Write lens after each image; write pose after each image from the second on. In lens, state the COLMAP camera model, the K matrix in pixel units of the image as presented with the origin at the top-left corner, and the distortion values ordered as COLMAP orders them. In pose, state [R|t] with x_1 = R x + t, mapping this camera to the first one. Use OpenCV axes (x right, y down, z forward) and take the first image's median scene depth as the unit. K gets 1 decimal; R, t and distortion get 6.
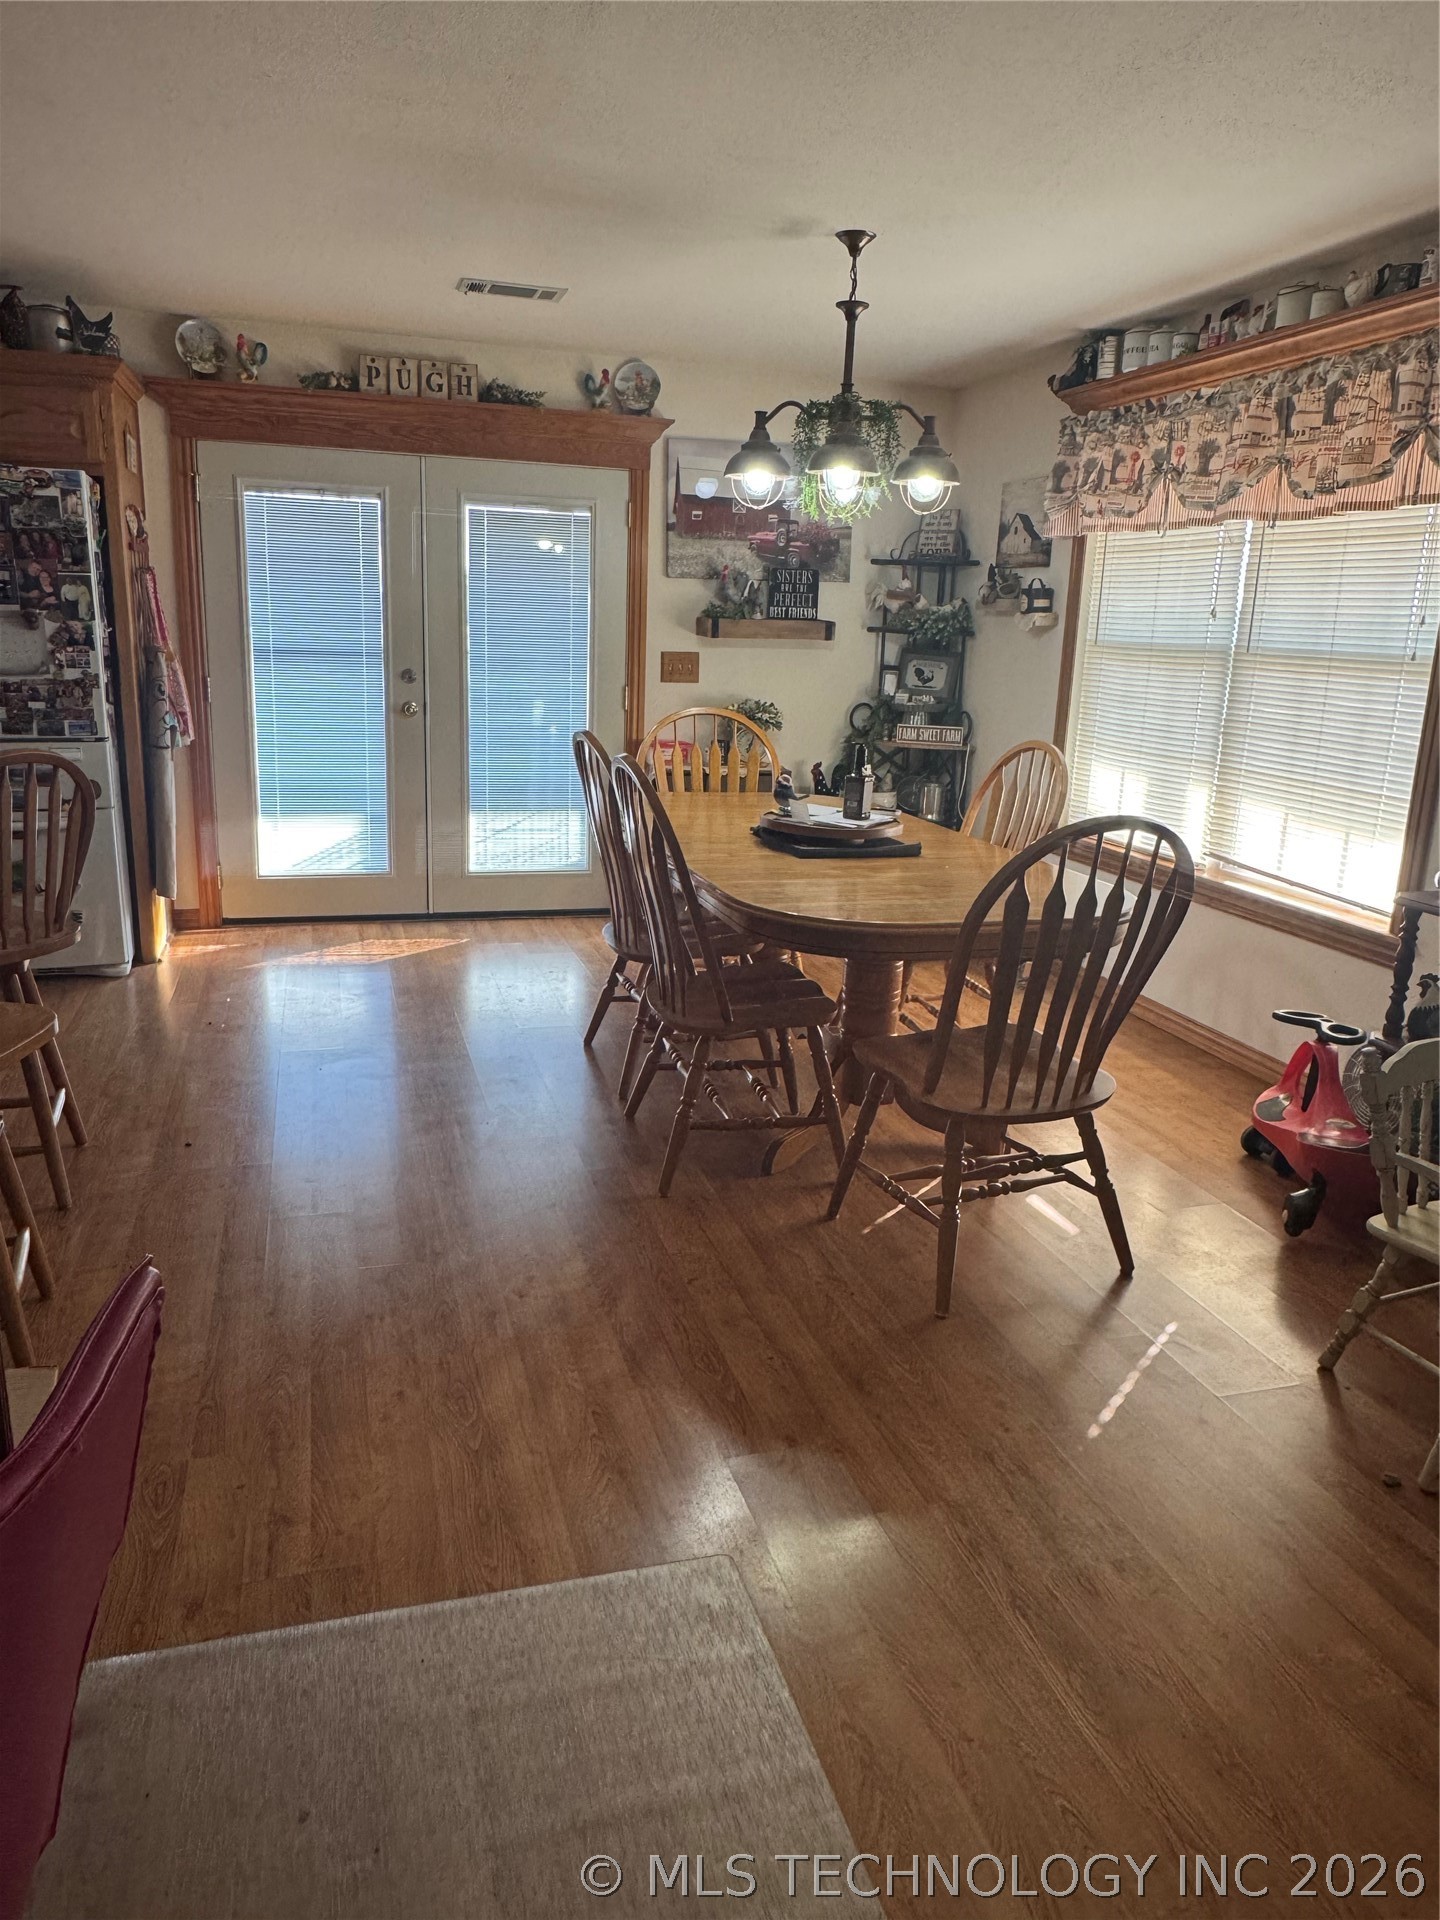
lens RADIAL K [[1334.3, 0, 716.2], [0, 1334.3, 966.5], [0, 0, 1]] dist [0.000421, 0.004016]
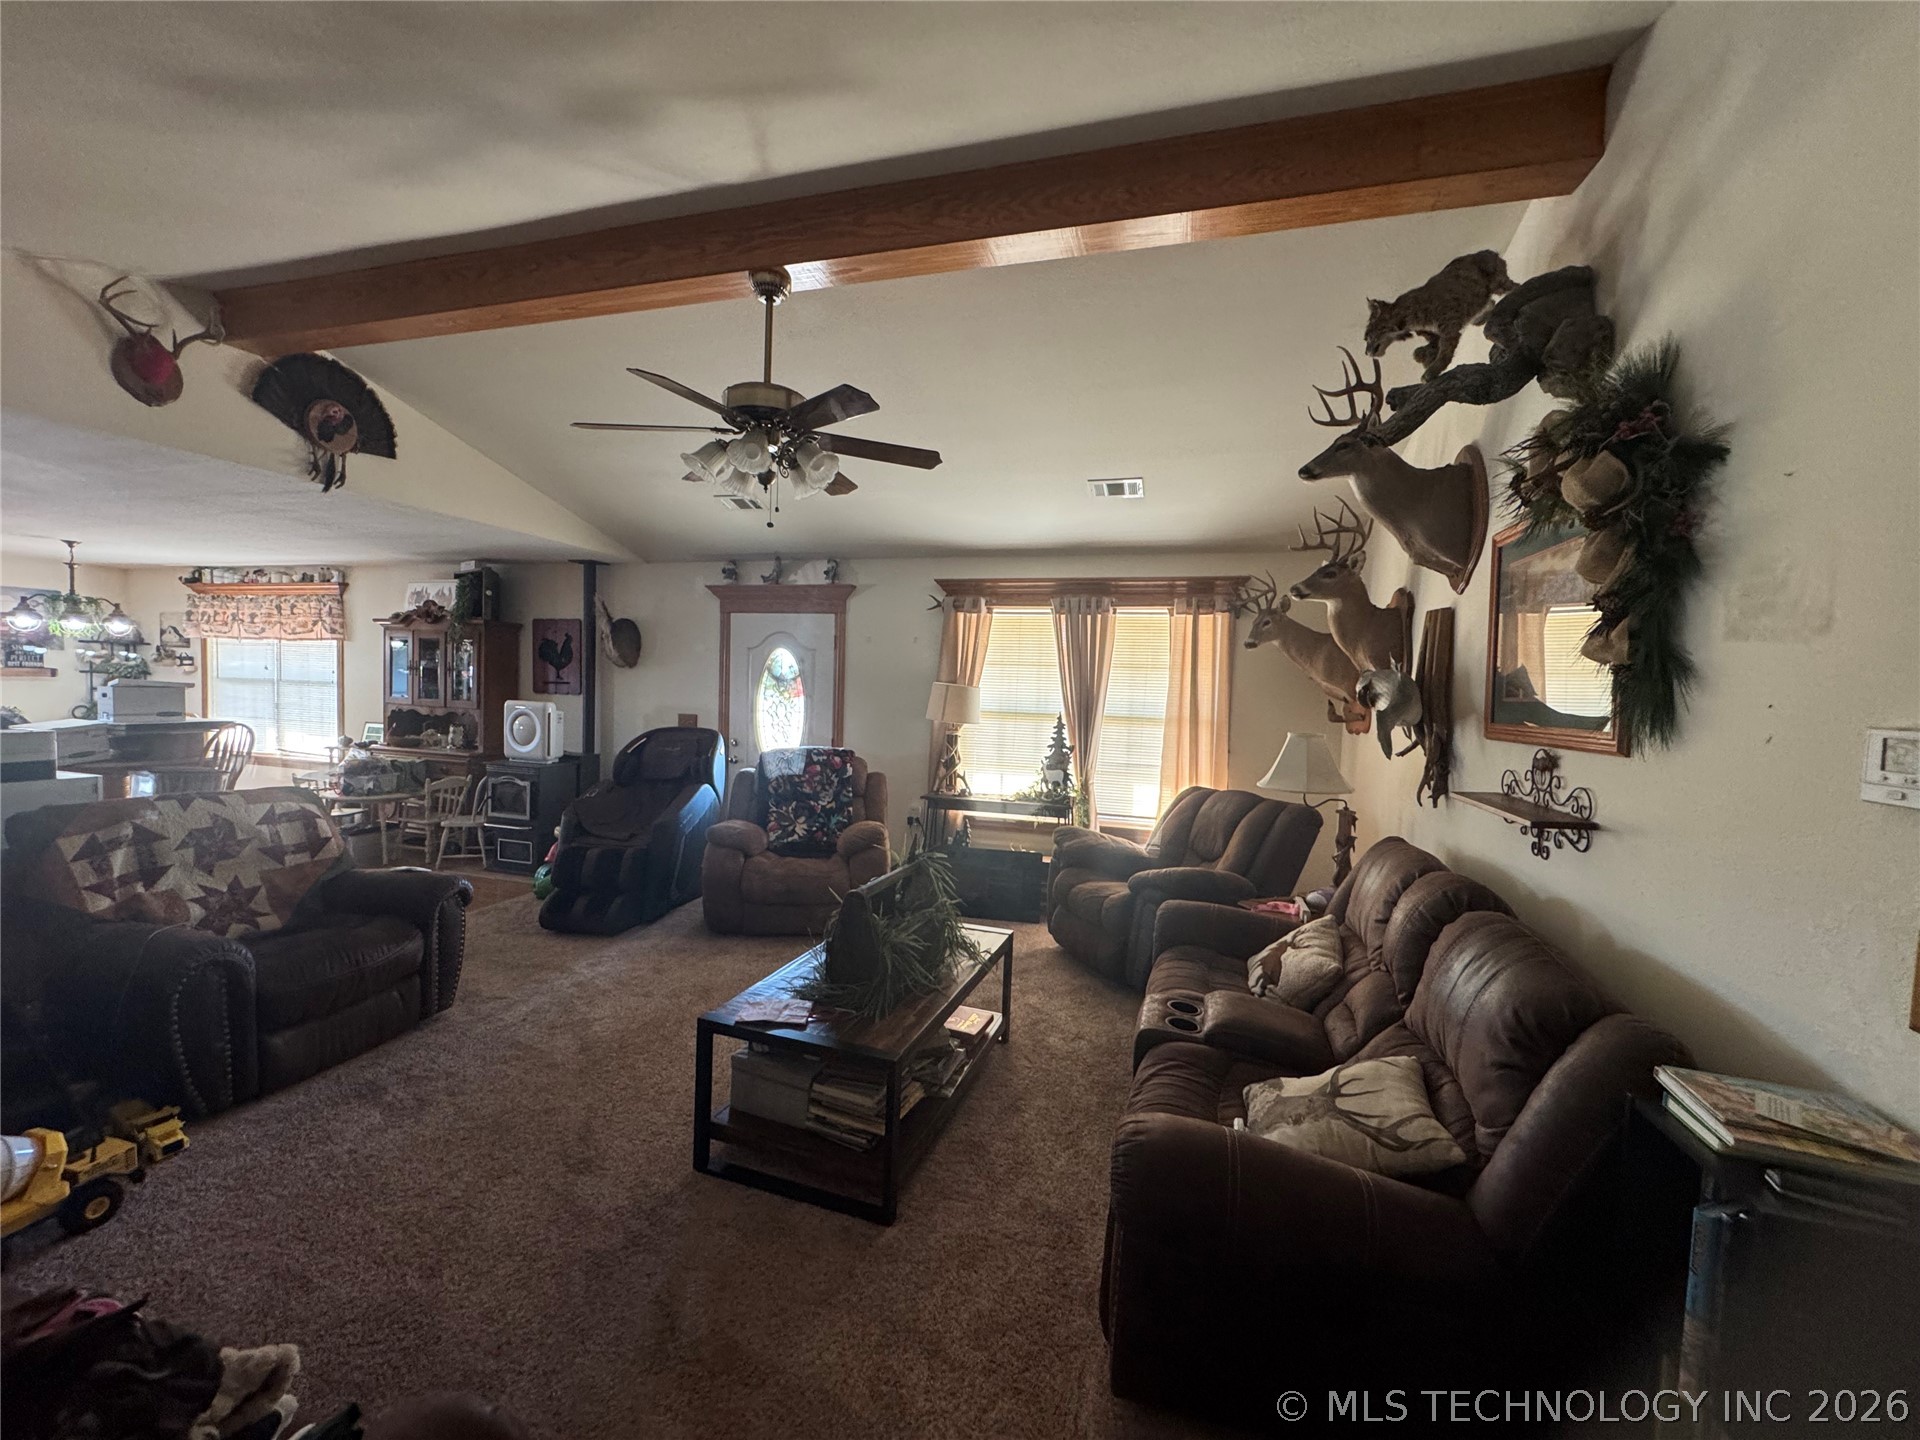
lens RADIAL K [[772.7, 0, 966.7], [0, 772.7, 716.9], [0, 0, 1]] dist [0.001895, 0.000131]
pose [[0.548209, -0.053619, 0.834621, -0.219200], [0.198789, 0.977697, -0.067762, 0.275687], [-0.812373, 0.203061, 0.546641, -1.219181]]
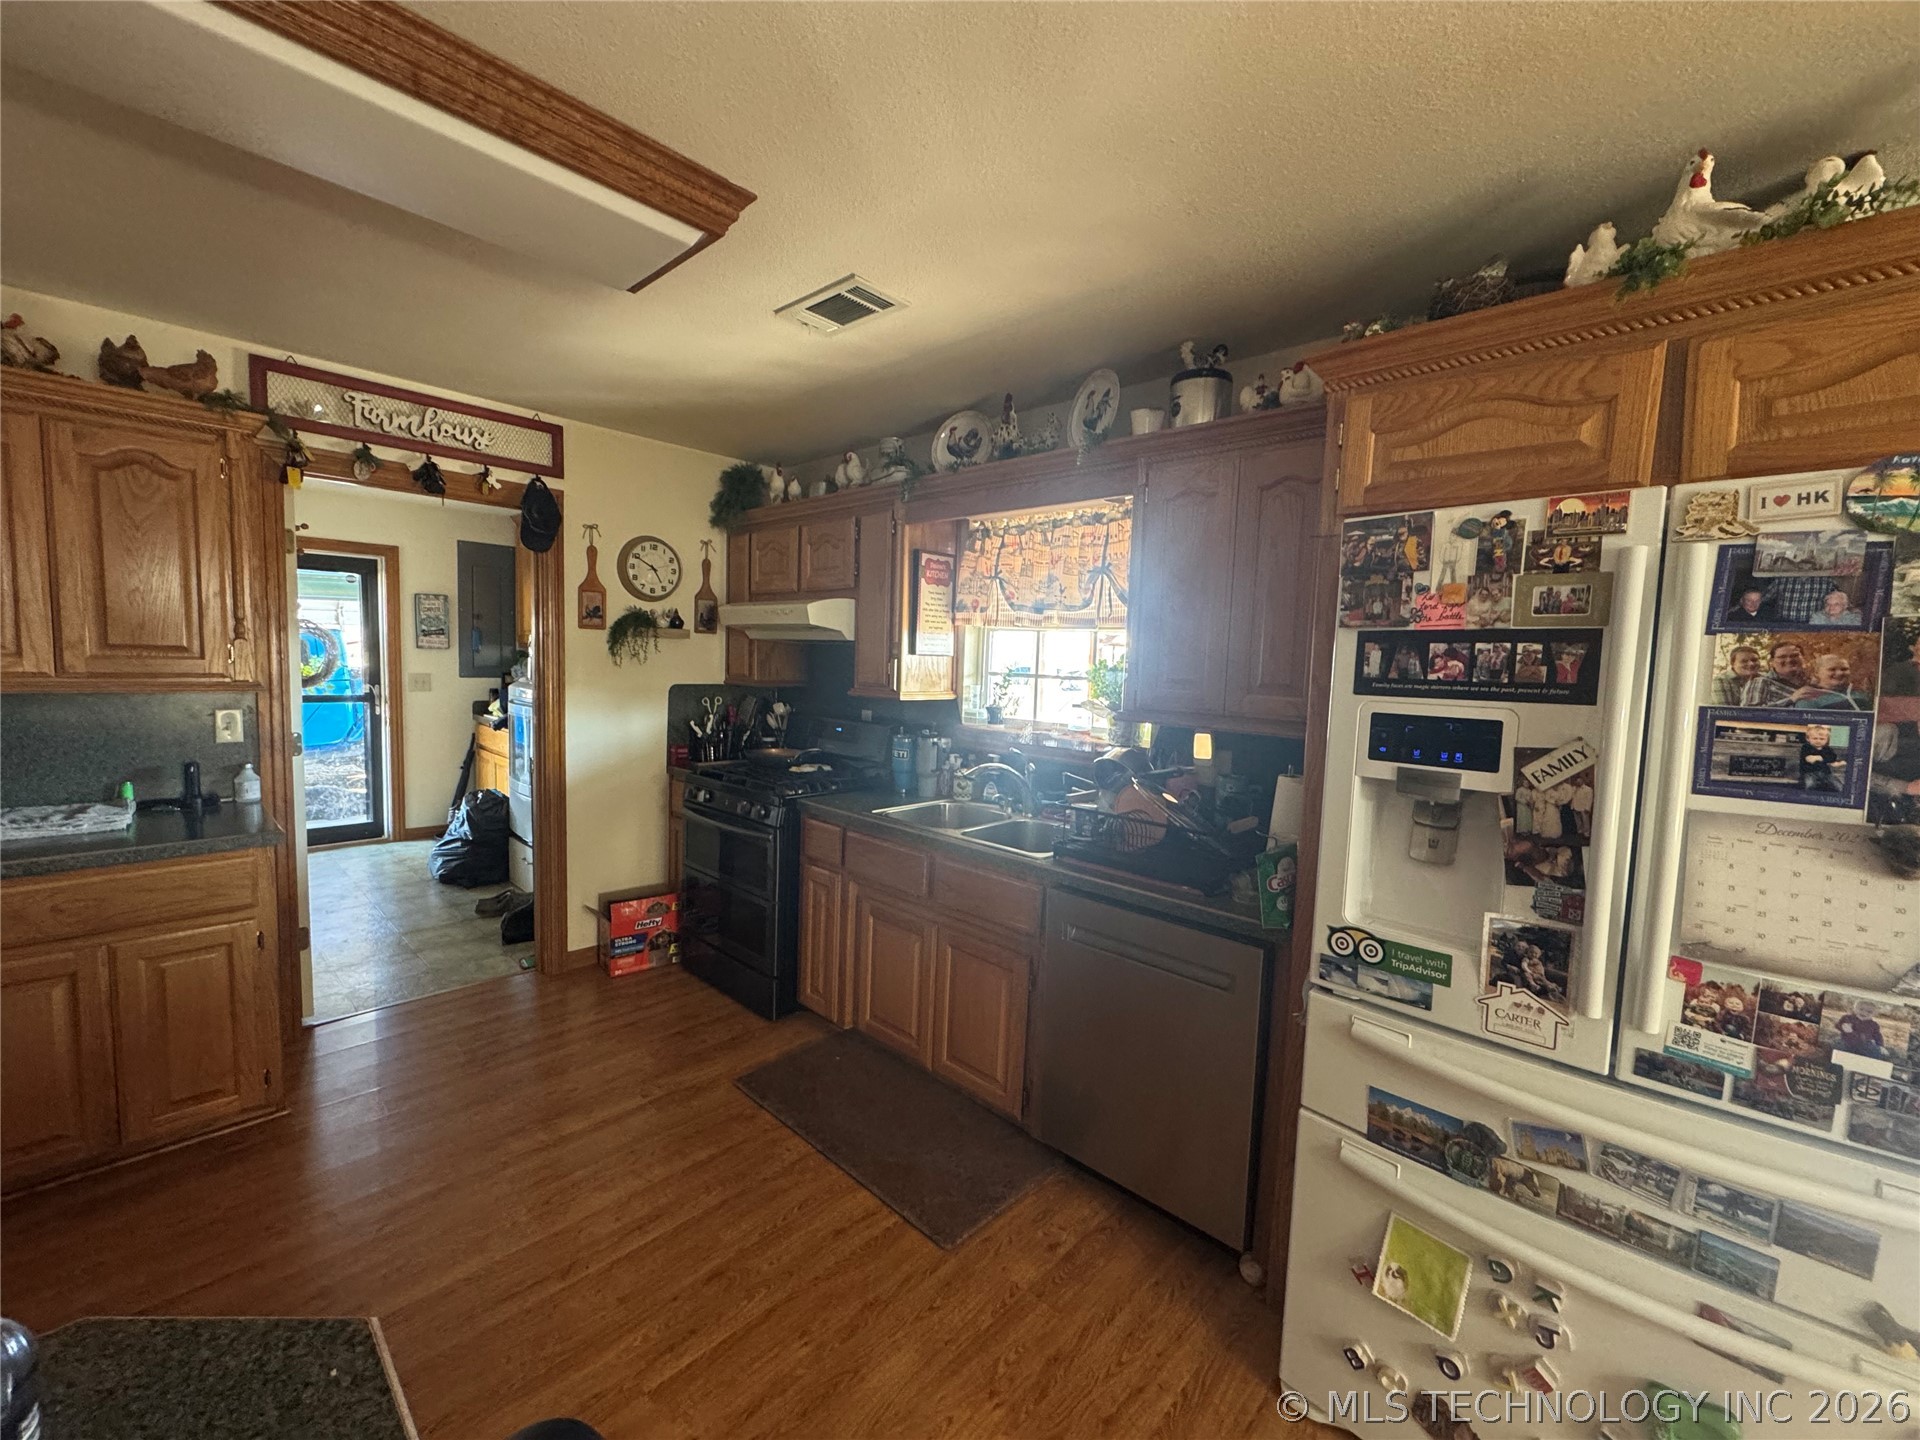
lens RADIAL K [[772.7, 0, 960.5], [0, 772.7, 719.7], [0, 0, 1]] dist [0.001895, 0.000131]
pose [[0.519001, 0.054013, -0.853065, -0.408710], [-0.231350, 0.969628, -0.079359, -0.190510], [0.822870, 0.238544, 0.515734, 0.579798]]
